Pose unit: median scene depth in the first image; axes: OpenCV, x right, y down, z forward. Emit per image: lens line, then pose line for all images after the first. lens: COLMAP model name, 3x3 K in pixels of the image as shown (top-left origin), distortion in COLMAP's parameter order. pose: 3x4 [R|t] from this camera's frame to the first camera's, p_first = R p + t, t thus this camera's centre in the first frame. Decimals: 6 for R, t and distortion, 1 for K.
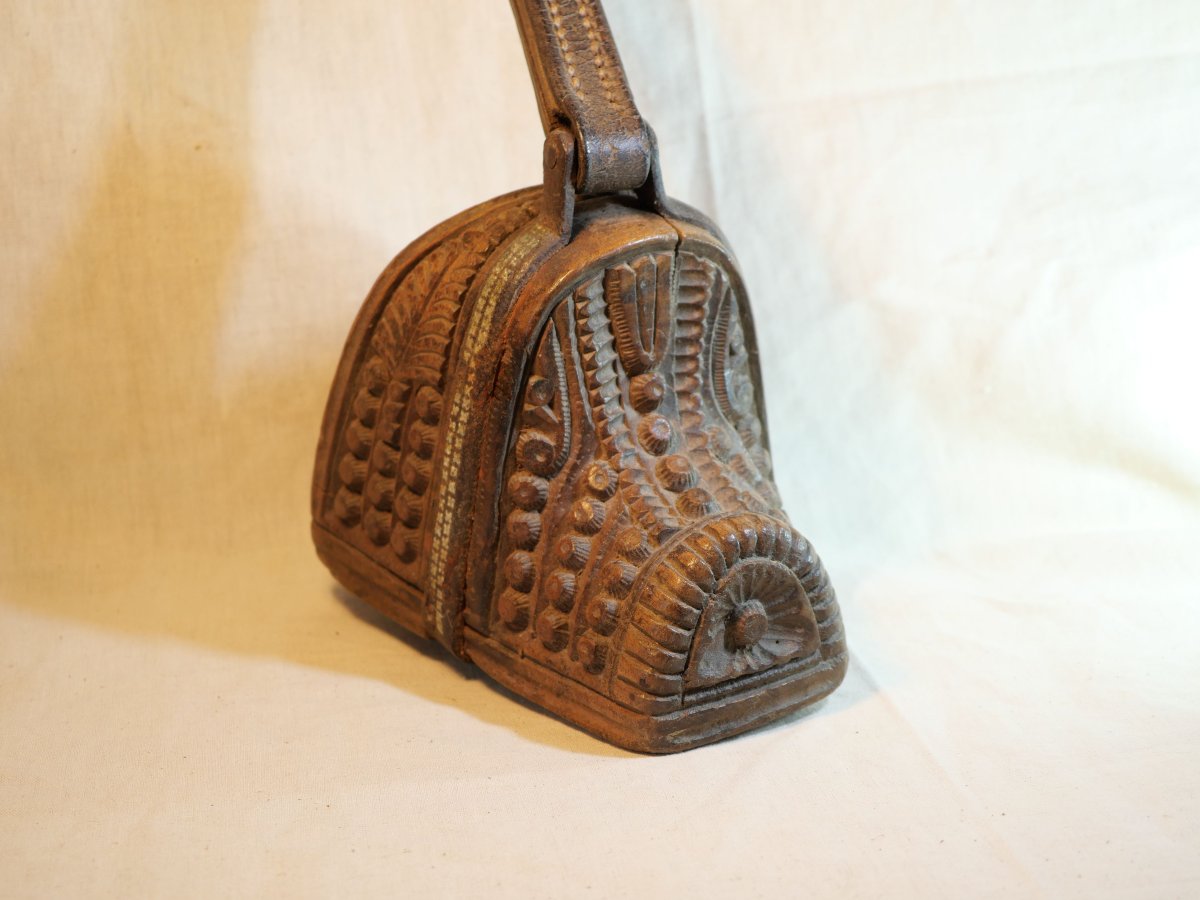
lens RADIAL K [[2137.6, 0, 607.3], [0, 2137.6, 444.2], [0, 0, 1]] dist [0.027744, 0.000000]
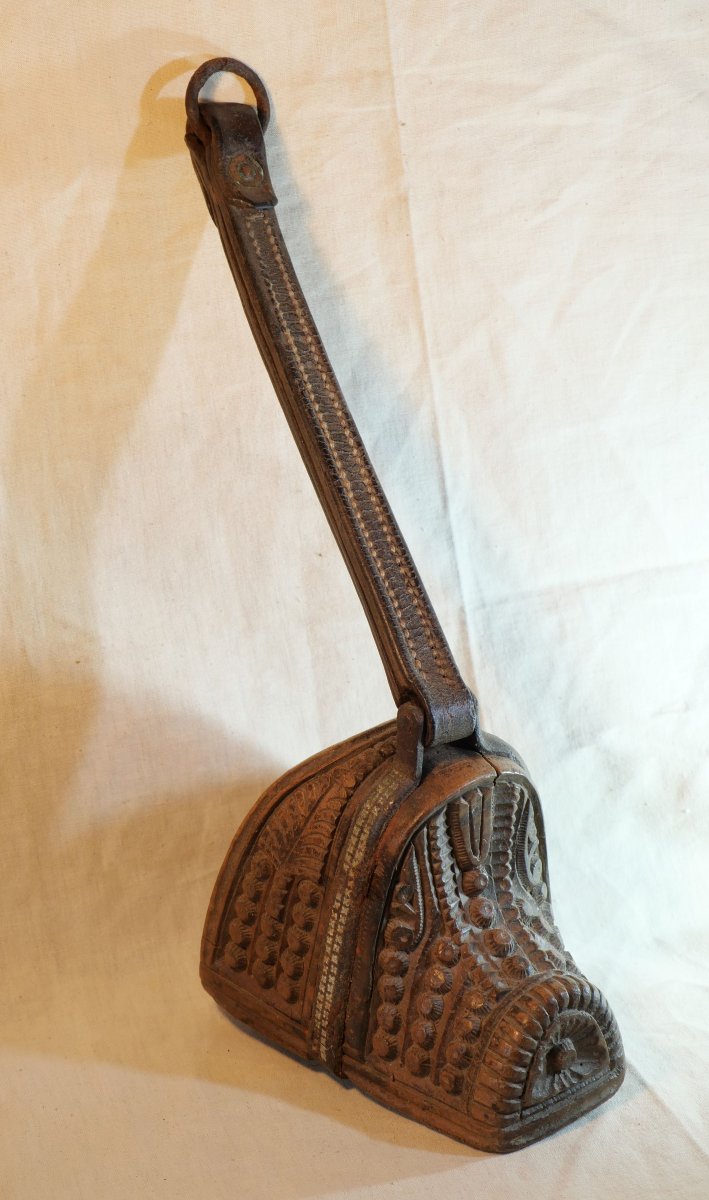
lens RADIAL K [[2446.3, 0, 349.9], [0, 2446.3, 604.4], [0, 0, 1]] dist [0.025539, 0.000000]
pose [[0.990013, -0.048192, 0.132483, -0.260142], [0.037393, 0.995862, 0.082824, -0.335278], [-0.135926, -0.077042, 0.987719, -0.525110]]
